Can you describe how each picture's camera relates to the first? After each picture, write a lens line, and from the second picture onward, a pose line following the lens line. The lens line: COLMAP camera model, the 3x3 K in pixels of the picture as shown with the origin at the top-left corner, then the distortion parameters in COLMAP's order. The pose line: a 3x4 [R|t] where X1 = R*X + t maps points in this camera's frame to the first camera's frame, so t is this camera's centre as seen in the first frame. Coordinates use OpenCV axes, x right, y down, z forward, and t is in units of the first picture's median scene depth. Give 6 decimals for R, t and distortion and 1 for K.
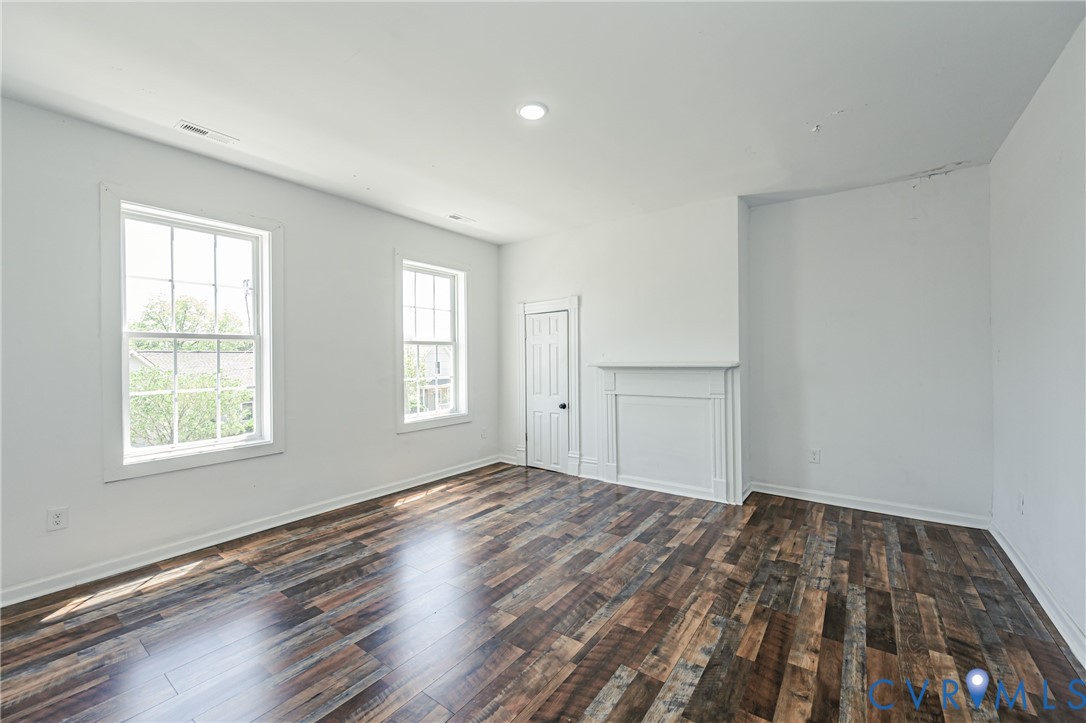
lens RADIAL K [[436.0, 0, 539.0], [0, 436.0, 357.4], [0, 0, 1]] dist [-0.000288, -0.000239]
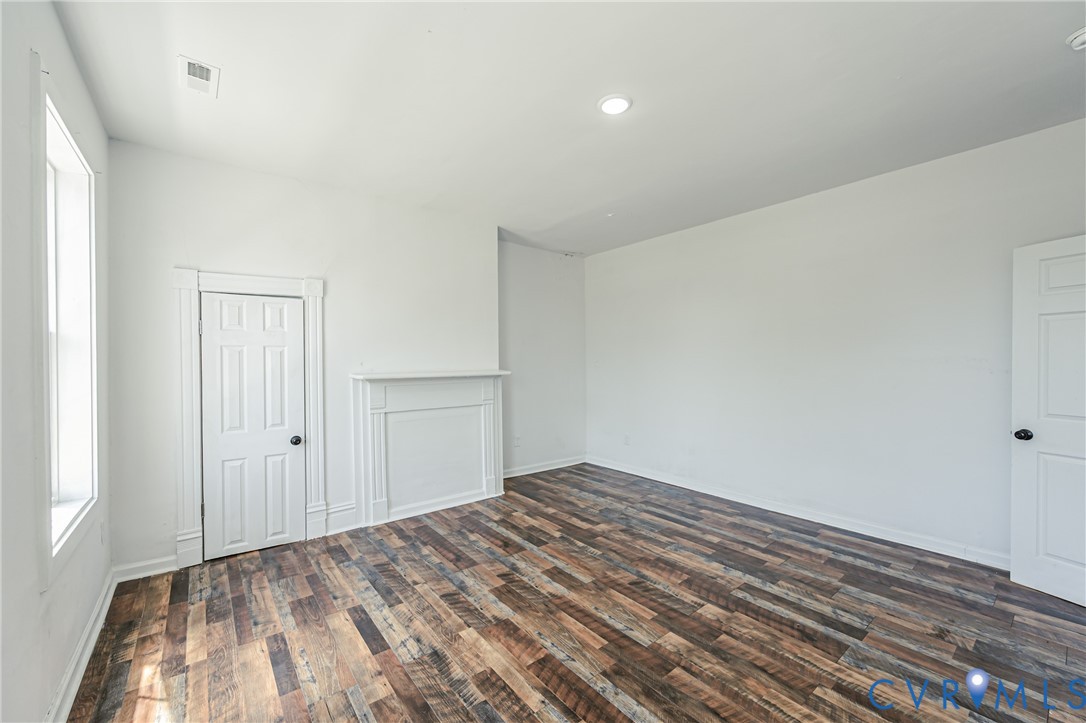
lens RADIAL K [[436.0, 0, 541.3], [0, 436.0, 360.9], [0, 0, 1]] dist [-0.000288, -0.000239]
pose [[0.257519, 0.008593, 0.966235, -0.771978], [0.003271, 0.999947, -0.009764, -0.003671], [-0.966268, 0.005675, 0.257477, 0.733594]]
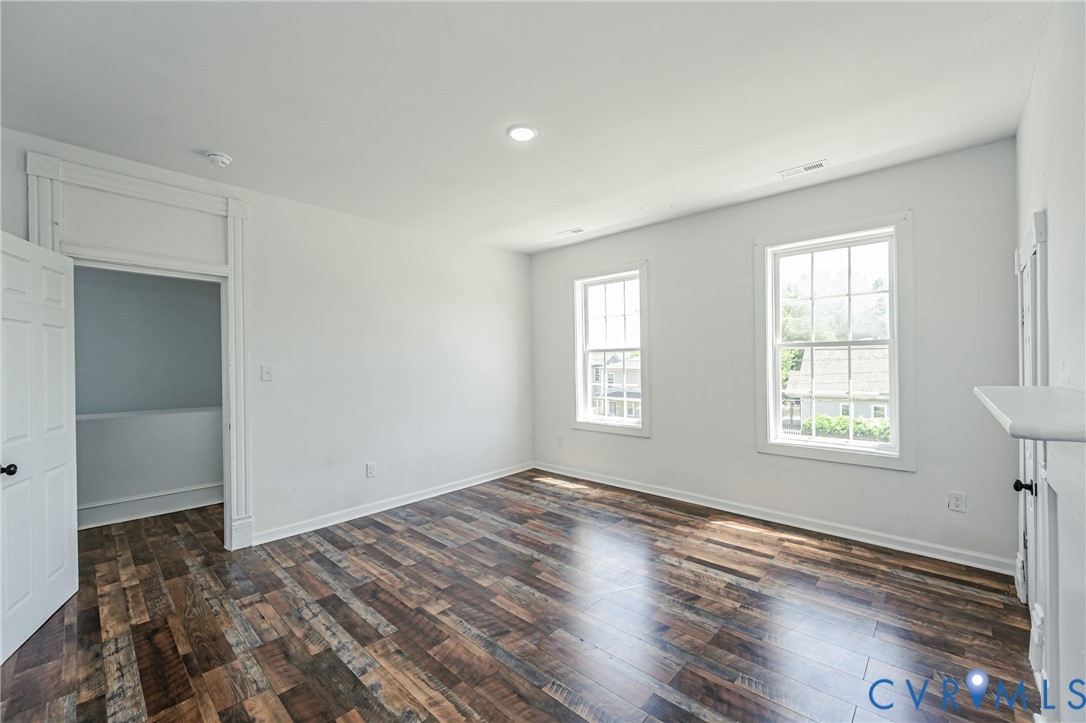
lens RADIAL K [[436.0, 0, 539.4], [0, 436.0, 357.6], [0, 0, 1]] dist [-0.000288, -0.000239]
pose [[-0.114806, 0.003023, -0.993383, 0.808898], [0.012648, 0.999919, 0.001581, -0.026457], [0.993307, -0.012383, -0.114835, 0.927044]]
